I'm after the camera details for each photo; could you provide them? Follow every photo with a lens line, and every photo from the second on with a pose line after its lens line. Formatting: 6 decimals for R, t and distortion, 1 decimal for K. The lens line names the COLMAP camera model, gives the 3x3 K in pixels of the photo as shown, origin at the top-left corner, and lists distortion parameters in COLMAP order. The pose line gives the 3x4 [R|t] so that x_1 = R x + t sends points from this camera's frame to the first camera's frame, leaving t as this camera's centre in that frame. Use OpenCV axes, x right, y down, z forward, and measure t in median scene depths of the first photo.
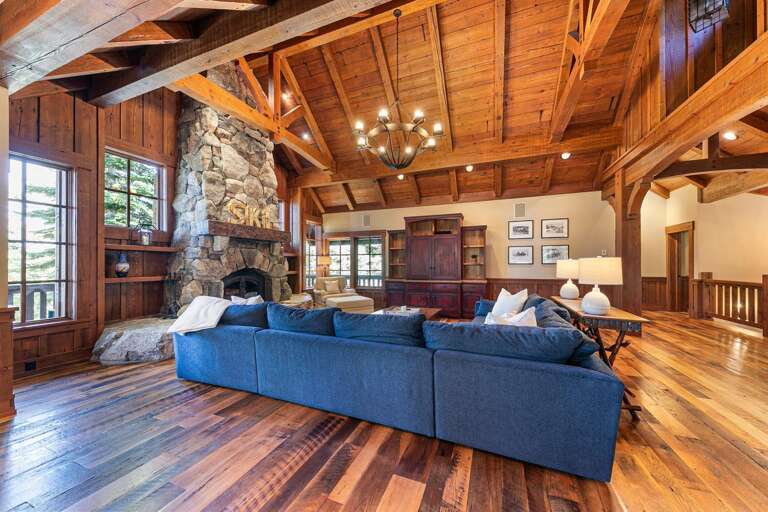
lens RADIAL K [[267.3, 0, 385.1], [0, 267.3, 259.9], [0, 0, 1]] dist [0.000045, -0.000058]
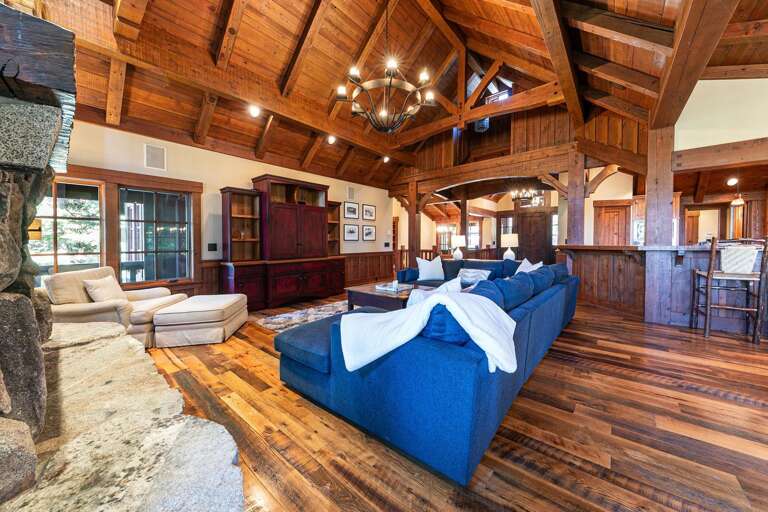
lens RADIAL K [[284.2, 0, 384.0], [0, 284.2, 256.0], [0, 0, 1]] dist [-0.000395, -0.000028]
pose [[0.296428, -0.045860, 0.953953, -1.451359], [-0.005154, 0.998755, 0.049616, 0.050307], [-0.955041, -0.019624, 0.295823, 1.166800]]
